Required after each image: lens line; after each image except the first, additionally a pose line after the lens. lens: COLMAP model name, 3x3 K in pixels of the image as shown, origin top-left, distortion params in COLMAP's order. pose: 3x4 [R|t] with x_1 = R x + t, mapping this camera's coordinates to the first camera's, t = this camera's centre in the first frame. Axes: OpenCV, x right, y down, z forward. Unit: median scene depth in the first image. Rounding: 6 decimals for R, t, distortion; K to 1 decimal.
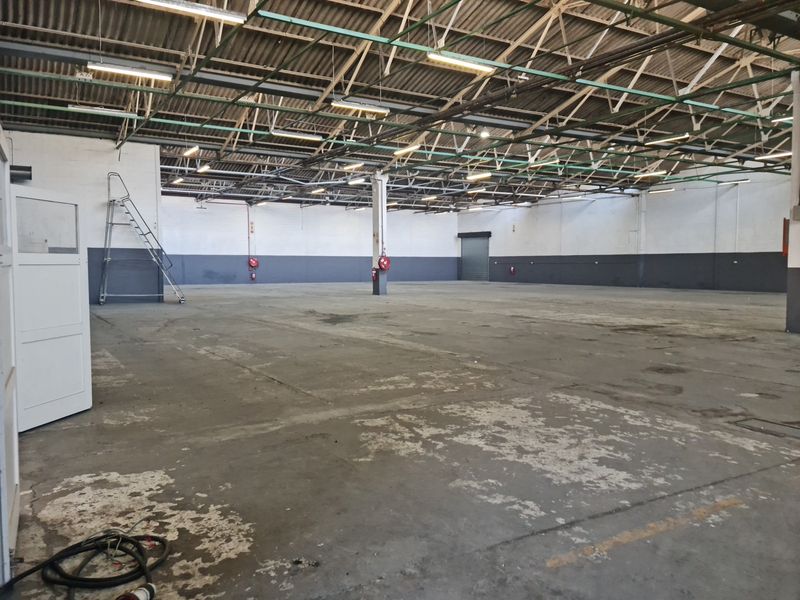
lens RADIAL K [[626.8, 0, 405.0], [0, 626.8, 300.6], [0, 0, 1]] dist [0.119481, -0.101784]
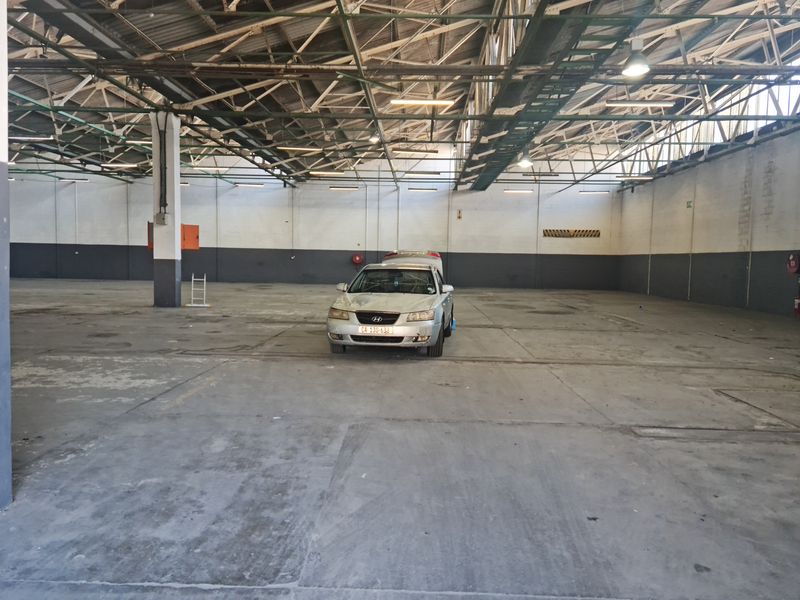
lens RADIAL K [[626.8, 0, 405.0], [0, 626.8, 300.6], [0, 0, 1]] dist [0.119481, -0.101784]
pose [[0.544357, -0.045770, 0.837604, -0.150089], [0.034600, 0.998886, 0.032097, 0.007940], [-0.838140, 0.011509, 0.545334, -0.100082]]
